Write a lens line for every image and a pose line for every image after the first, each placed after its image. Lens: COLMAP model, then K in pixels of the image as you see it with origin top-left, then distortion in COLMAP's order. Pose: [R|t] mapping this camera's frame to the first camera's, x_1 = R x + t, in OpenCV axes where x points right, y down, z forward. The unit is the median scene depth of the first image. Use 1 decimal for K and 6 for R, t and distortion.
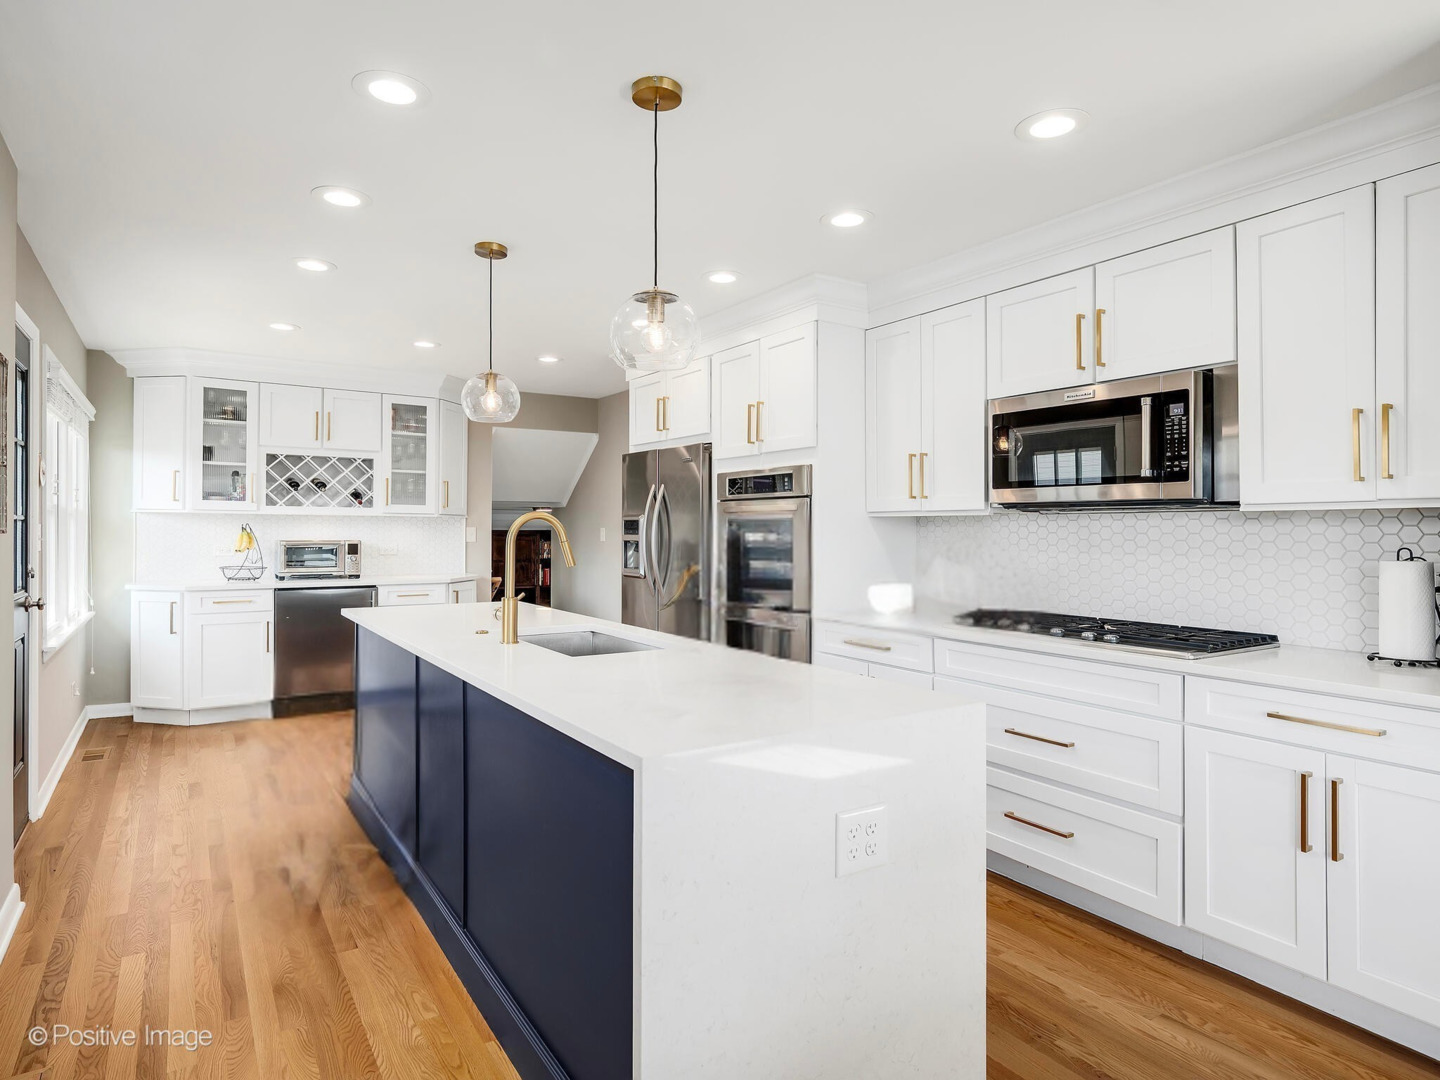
lens RADIAL K [[678.8, 0, 720.0], [0, 678.8, 540.0], [0, 0, 1]] dist [-0.000272, 0.000207]
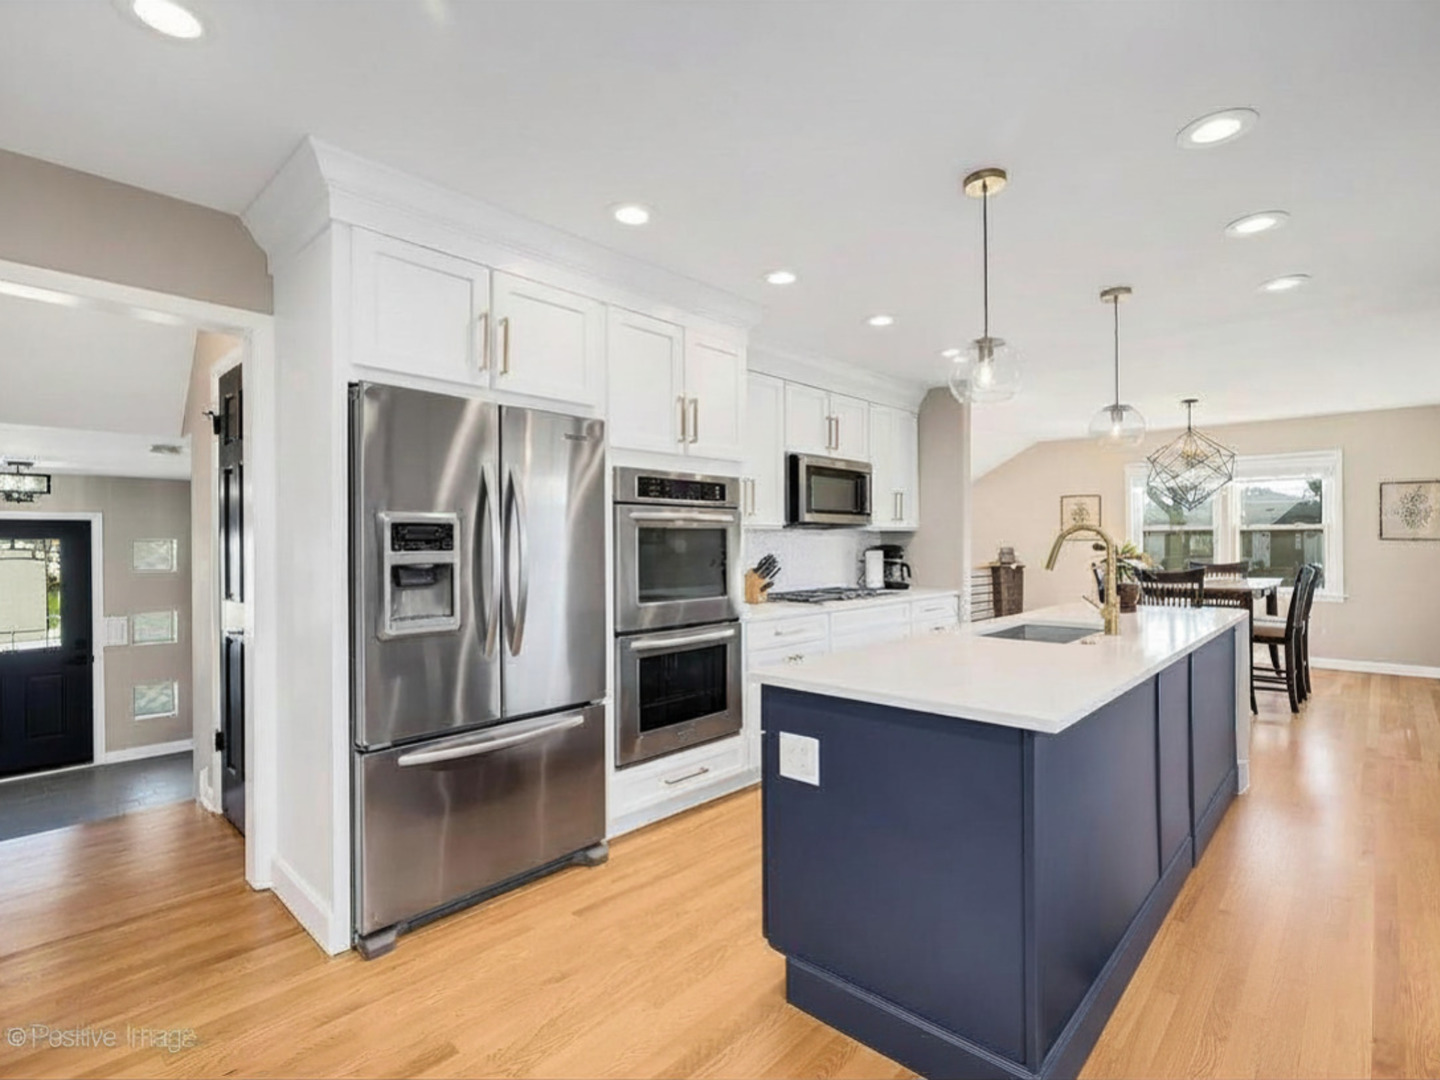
lens RADIAL K [[678.8, 0, 720.0], [0, 678.8, 540.0], [0, 0, 1]] dist [-0.000272, 0.000207]
pose [[-0.134466, -0.012528, 0.990839, -0.912270], [0.010160, 0.999850, 0.014021, -0.030240], [-0.990866, 0.011952, -0.134318, 1.168964]]
